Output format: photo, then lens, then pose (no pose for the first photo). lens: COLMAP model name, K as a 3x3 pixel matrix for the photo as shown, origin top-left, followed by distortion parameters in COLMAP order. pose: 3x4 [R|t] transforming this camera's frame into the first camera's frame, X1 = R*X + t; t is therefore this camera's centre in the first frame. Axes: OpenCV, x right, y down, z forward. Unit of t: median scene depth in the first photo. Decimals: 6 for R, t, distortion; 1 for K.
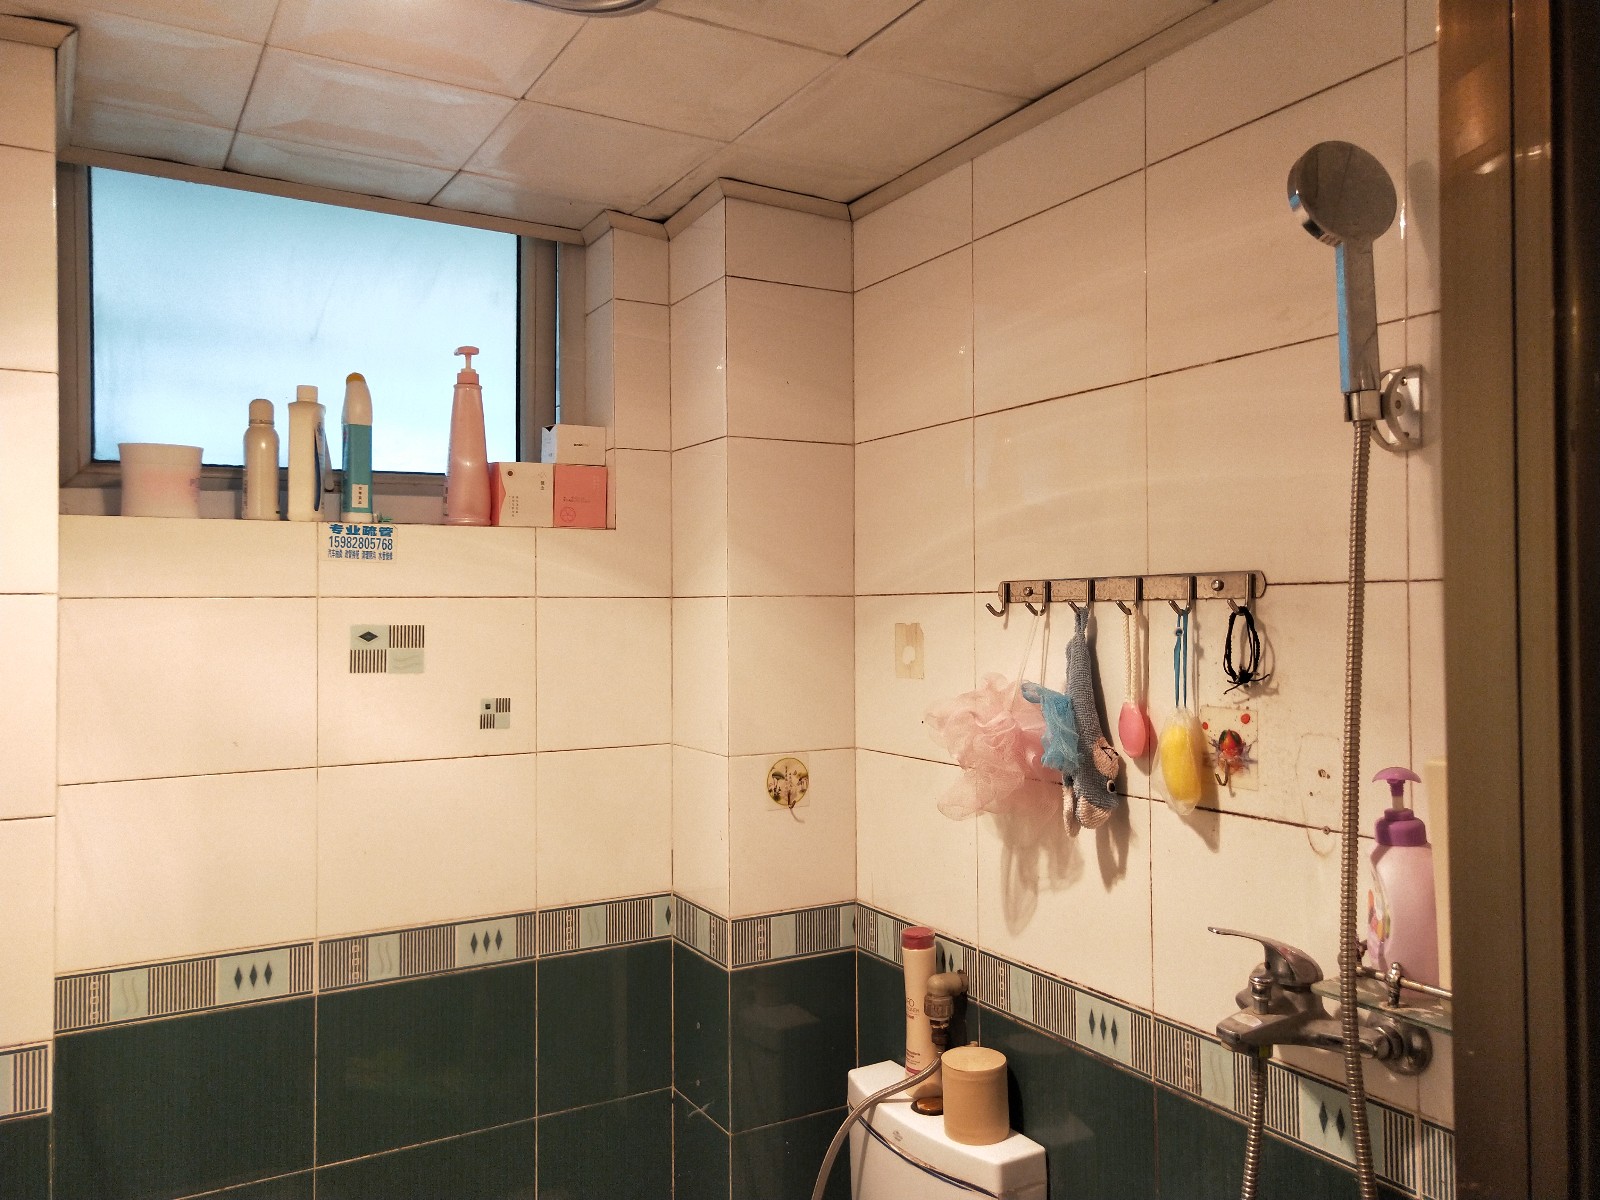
lens RADIAL K [[1220.5, 0, 806.9], [0, 1220.5, 605.3], [0, 0, 1]] dist [0.034609, -0.013139]
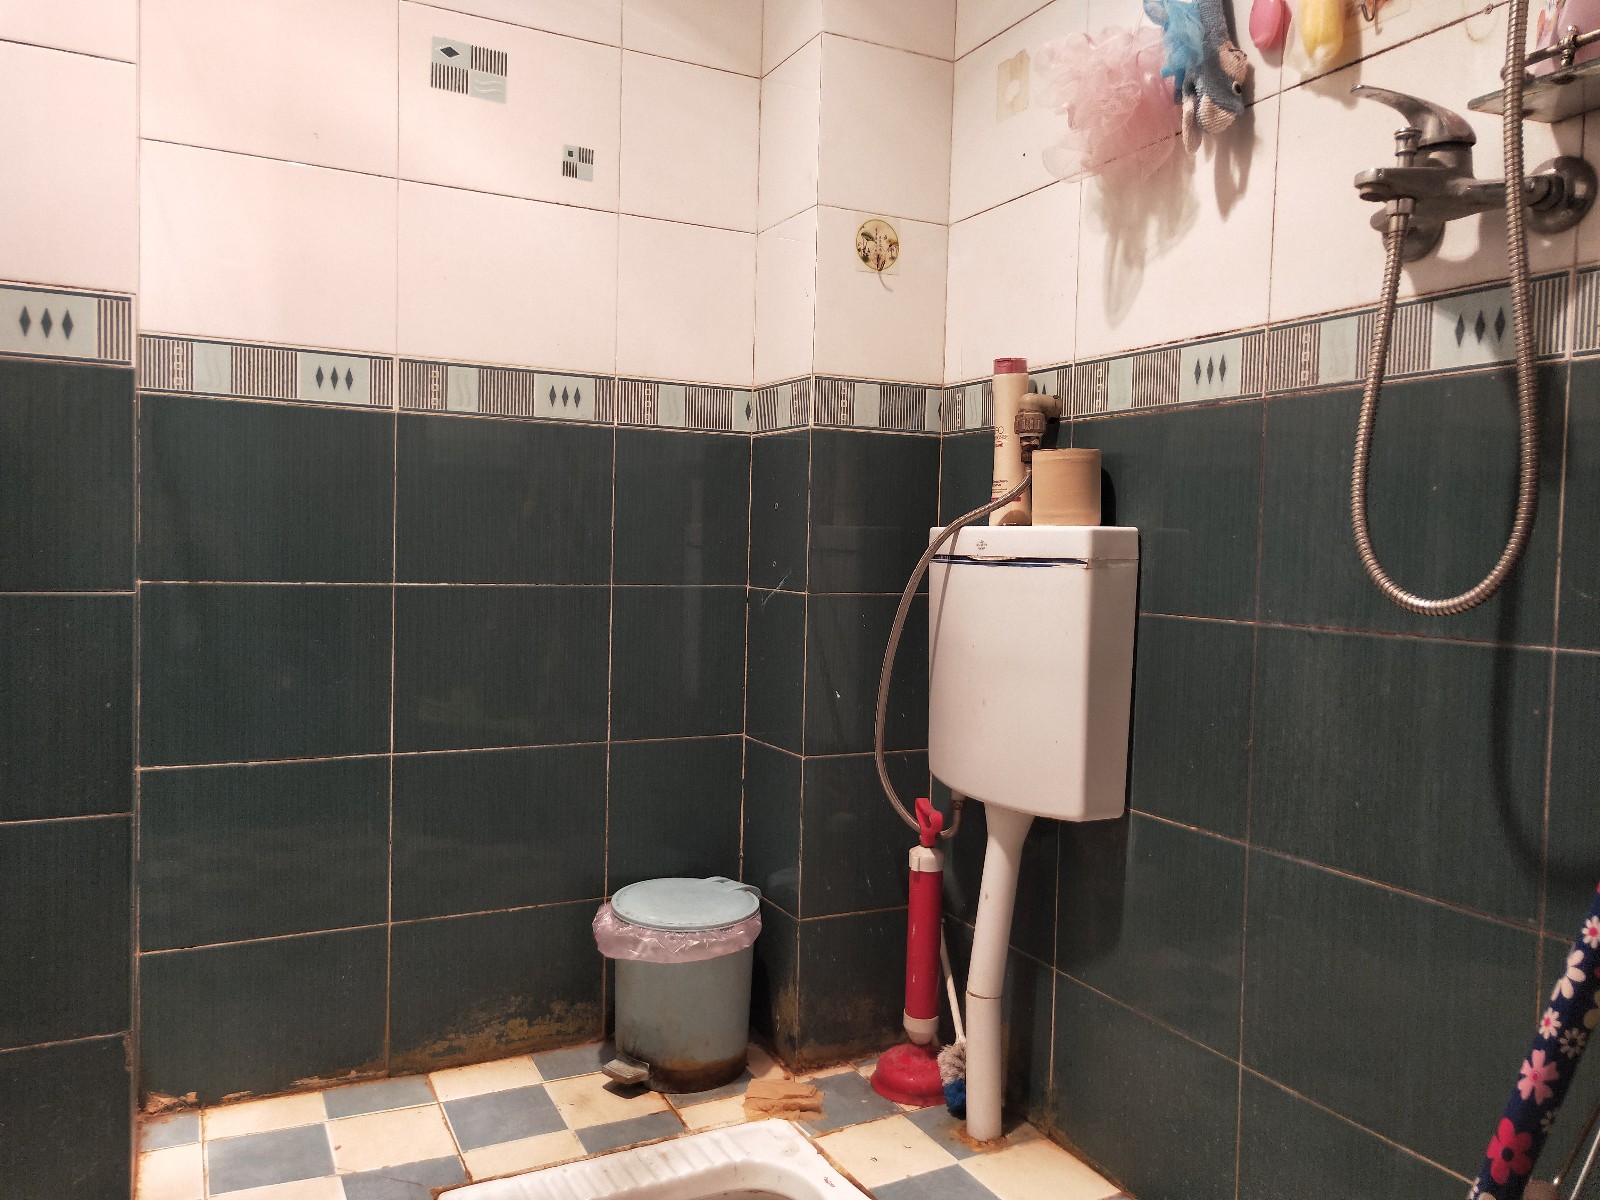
lens RADIAL K [[1220.5, 0, 810.2], [0, 1220.5, 584.1], [0, 0, 1]] dist [0.034609, -0.013139]
pose [[0.997991, 0.035566, -0.052434, -0.009648], [-0.032518, 0.997794, 0.057880, 0.405149], [0.054377, -0.056059, 0.996946, 0.027488]]
